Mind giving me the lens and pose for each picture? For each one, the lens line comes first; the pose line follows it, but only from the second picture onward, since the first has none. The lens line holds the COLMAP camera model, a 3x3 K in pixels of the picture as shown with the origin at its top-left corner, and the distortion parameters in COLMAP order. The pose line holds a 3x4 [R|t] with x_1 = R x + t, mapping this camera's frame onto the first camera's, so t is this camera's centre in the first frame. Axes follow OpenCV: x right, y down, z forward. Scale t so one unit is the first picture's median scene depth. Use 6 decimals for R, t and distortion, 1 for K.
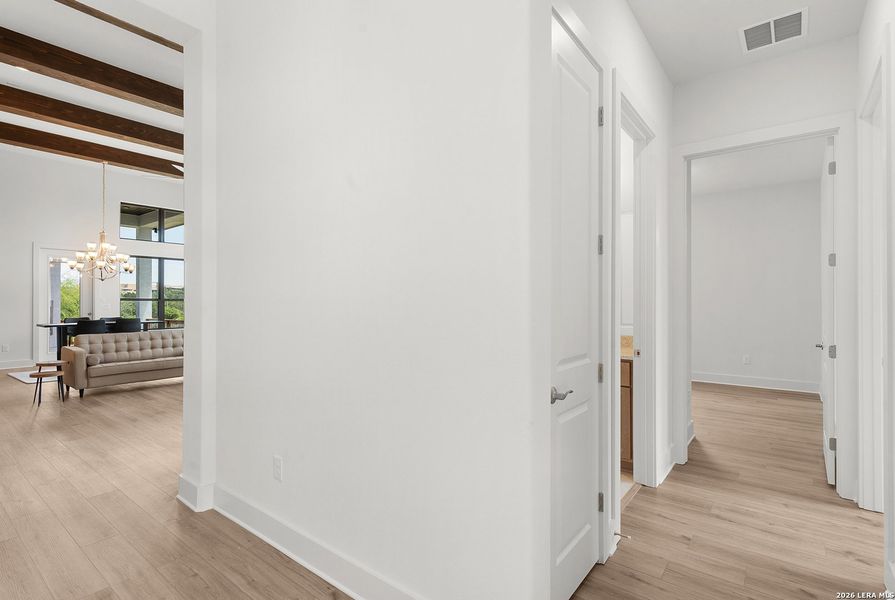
lens RADIAL K [[433.4, 0, 451.2], [0, 433.4, 300.7], [0, 0, 1]] dist [0.002939, -0.000822]
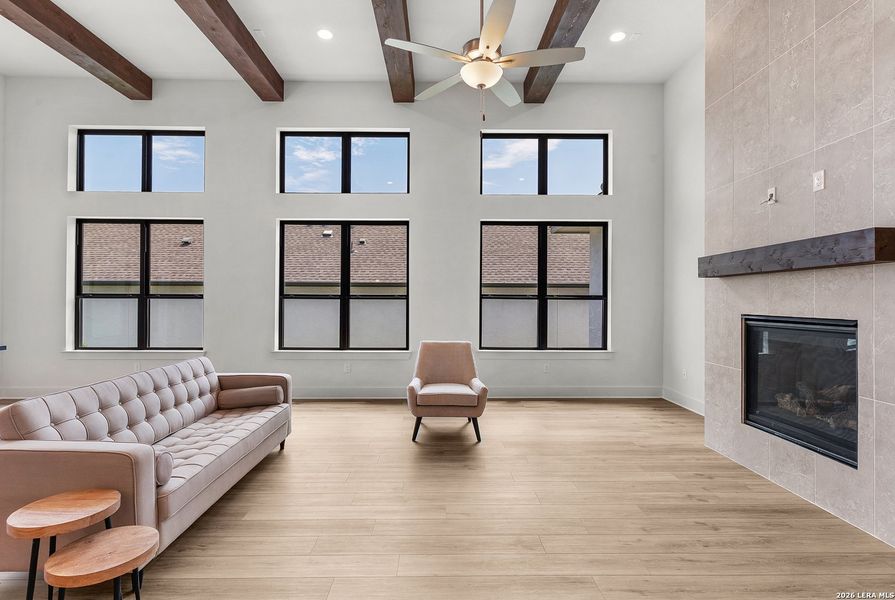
lens RADIAL K [[433.4, 0, 442.3], [0, 433.4, 299.7], [0, 0, 1]] dist [0.002939, -0.000822]
pose [[0.777189, 0.002418, 0.629263, -0.880141], [-0.004036, 0.999991, 0.001142, 0.000905], [-0.629255, -0.003428, 0.777191, 0.597803]]
